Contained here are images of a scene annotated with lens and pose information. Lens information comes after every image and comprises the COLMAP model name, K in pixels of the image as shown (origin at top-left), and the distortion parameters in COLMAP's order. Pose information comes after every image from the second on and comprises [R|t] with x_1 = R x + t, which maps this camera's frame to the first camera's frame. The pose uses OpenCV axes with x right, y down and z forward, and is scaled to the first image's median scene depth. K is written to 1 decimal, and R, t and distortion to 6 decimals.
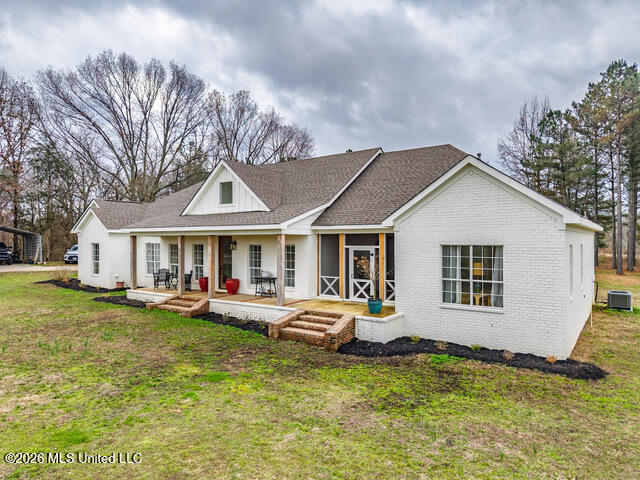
lens RADIAL K [[422.7, 0, 325.2], [0, 422.7, 244.7], [0, 0, 1]] dist [0.014729, -0.027853]
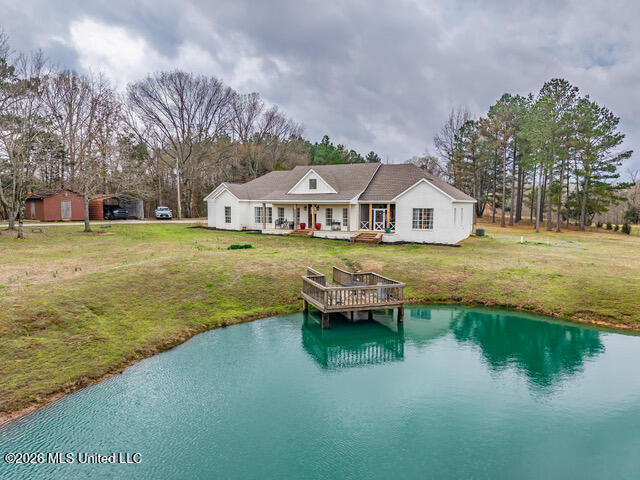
lens RADIAL K [[422.7, 0, 318.7], [0, 422.7, 238.1], [0, 0, 1]] dist [0.014729, -0.027853]
pose [[0.992136, -0.003408, 0.125115, -0.556157], [-0.005438, 0.997512, 0.070294, 0.002283], [-0.125044, -0.070421, 0.989649, -1.374664]]
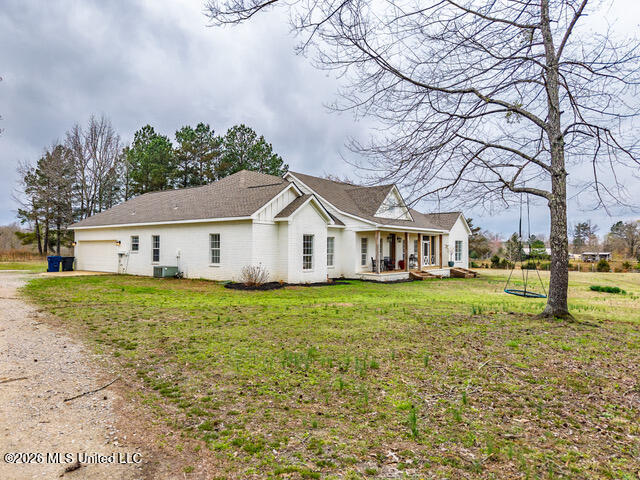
lens RADIAL K [[422.7, 0, 315.7], [0, 422.7, 241.5], [0, 0, 1]] dist [0.014729, -0.027853]
pose [[0.079160, 0.013738, 0.996767, -2.116625], [0.005421, 0.999884, -0.014211, 0.034941], [-0.996847, 0.006528, 0.079077, 1.358899]]
